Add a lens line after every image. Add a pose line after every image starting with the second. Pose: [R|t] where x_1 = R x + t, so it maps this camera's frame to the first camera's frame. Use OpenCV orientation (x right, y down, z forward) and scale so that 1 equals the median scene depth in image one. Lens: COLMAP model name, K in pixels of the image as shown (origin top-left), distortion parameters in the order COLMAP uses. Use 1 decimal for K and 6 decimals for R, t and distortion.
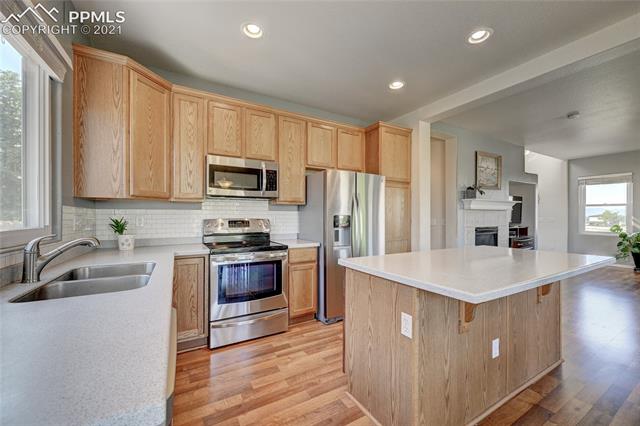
lens RADIAL K [[250.0, 0, 319.3], [0, 250.0, 214.4], [0, 0, 1]] dist [-0.001521, -0.000483]
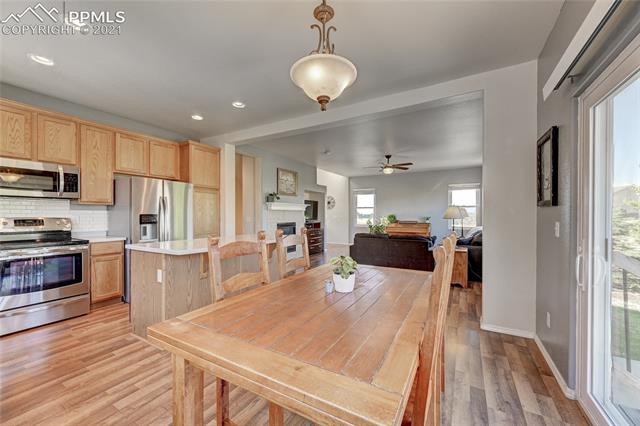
lens RADIAL K [[250.0, 0, 317.8], [0, 250.0, 215.1], [0, 0, 1]] dist [-0.001521, -0.000483]
pose [[0.865329, -0.002637, 0.501197, 0.190621], [-0.001070, 0.999974, 0.007109, -0.001856], [-0.501203, -0.006688, 0.865304, -0.482347]]
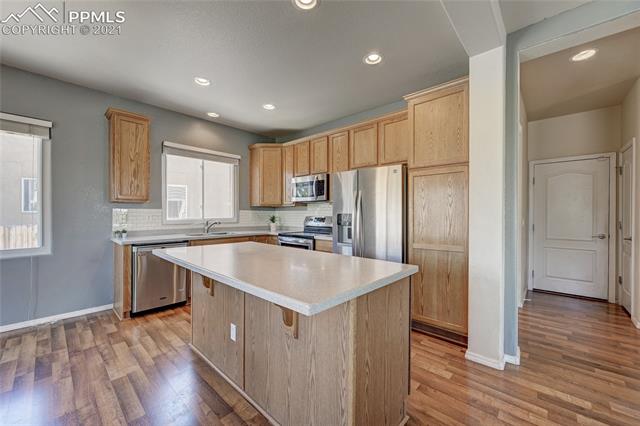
lens RADIAL K [[250.0, 0, 322.7], [0, 250.0, 215.3], [0, 0, 1]] dist [-0.001521, -0.000483]
pose [[0.313233, 0.003993, -0.949668, 1.033148], [-0.001258, 0.999992, 0.003789, 0.004938], [0.949676, 0.000007, 0.313235, 0.562208]]
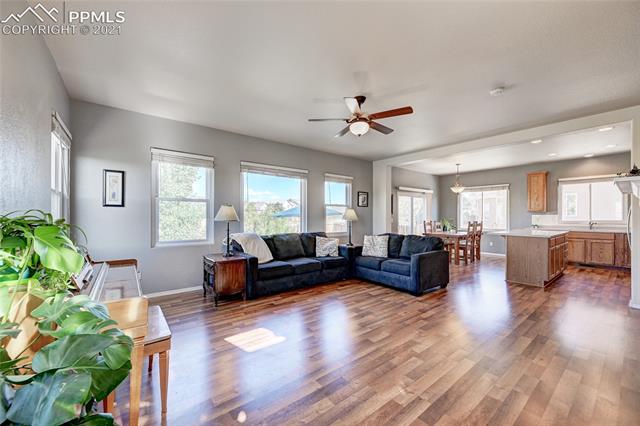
lens RADIAL K [[250.0, 0, 318.4], [0, 250.0, 215.3], [0, 0, 1]] dist [-0.001521, -0.000483]
pose [[-0.989330, -0.005171, -0.145600, 2.131153], [-0.005029, 0.999986, -0.001347, -0.000870], [0.145605, -0.000600, -0.989343, 2.132015]]
